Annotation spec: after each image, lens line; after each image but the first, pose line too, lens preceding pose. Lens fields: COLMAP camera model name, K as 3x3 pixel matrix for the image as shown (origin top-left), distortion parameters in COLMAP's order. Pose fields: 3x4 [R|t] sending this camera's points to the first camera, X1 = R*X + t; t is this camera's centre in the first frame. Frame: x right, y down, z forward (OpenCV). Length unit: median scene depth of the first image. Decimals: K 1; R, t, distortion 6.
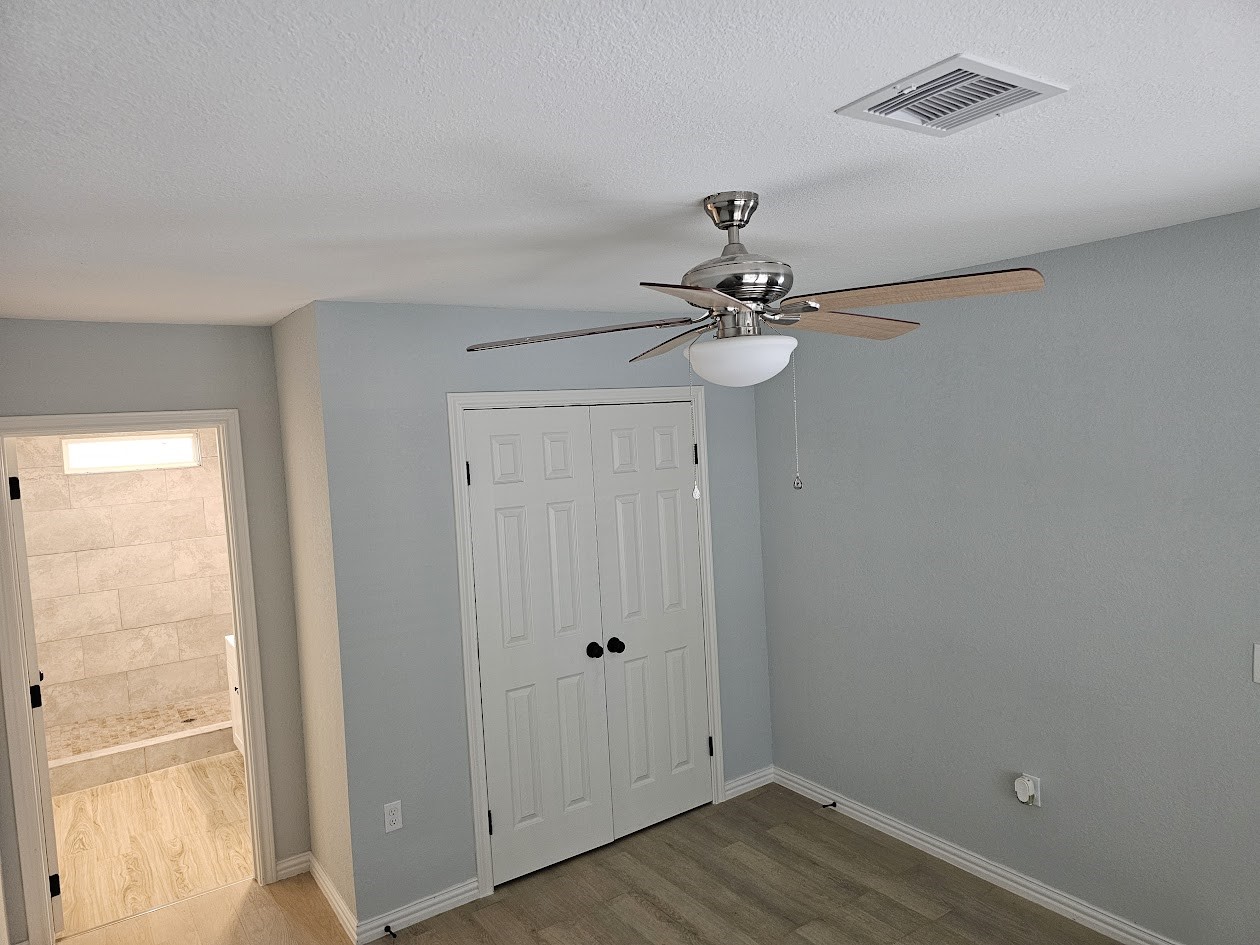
lens RADIAL K [[842.2, 0, 620.0], [0, 842.2, 482.2], [0, 0, 1]] dist [0.043494, -0.037046]
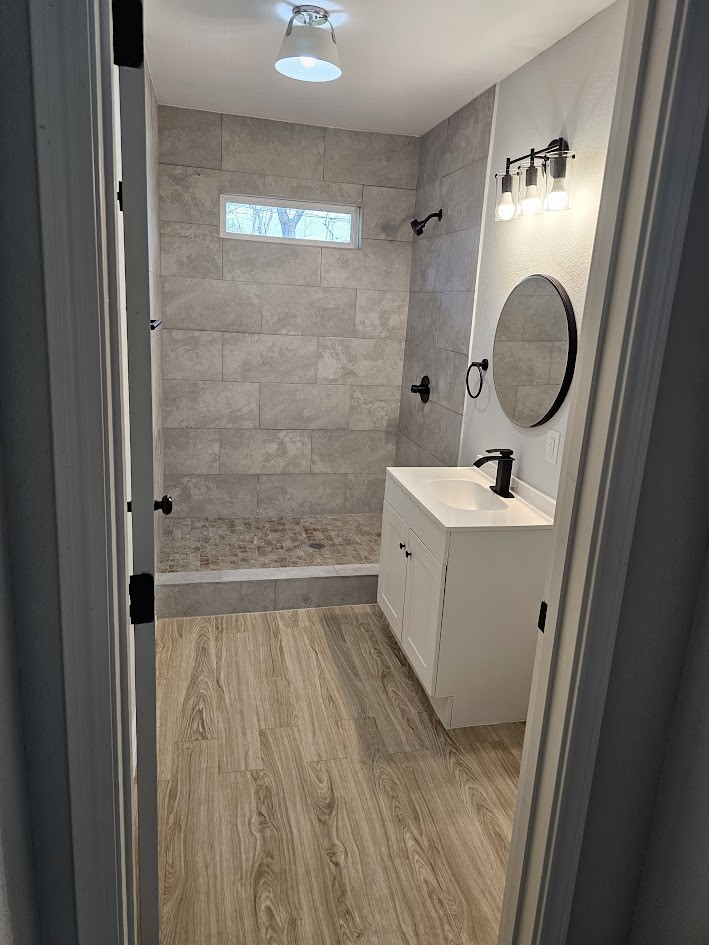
lens RADIAL K [[631.6, 0, 354.4], [0, 631.6, 464.9], [0, 0, 1]] dist [0.043494, -0.037046]
pose [[0.928310, 0.198847, -0.314167, -0.287417], [-0.136067, 0.968045, 0.210653, 0.059358], [0.346016, -0.152804, 0.925702, 0.432368]]
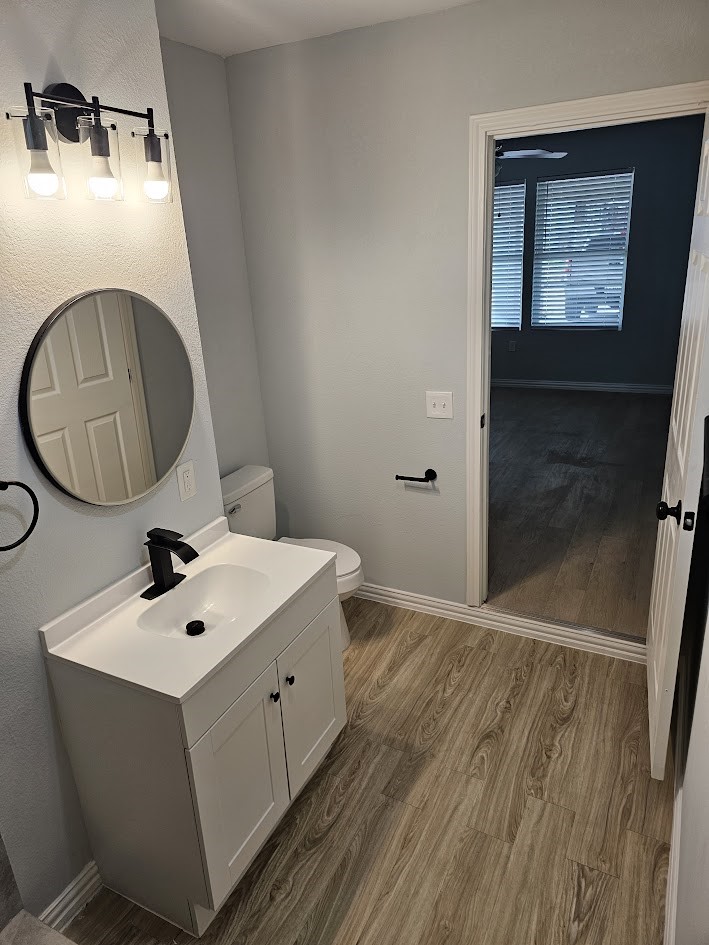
lens RADIAL K [[631.6, 0, 345.4], [0, 631.6, 467.3], [0, 0, 1]] dist [0.043494, -0.037046]
pose [[-0.467820, -0.220451, 0.855889, -0.639054], [0.150331, 0.934435, 0.322851, 0.009250], [-0.870945, 0.279702, -0.404007, 0.916067]]
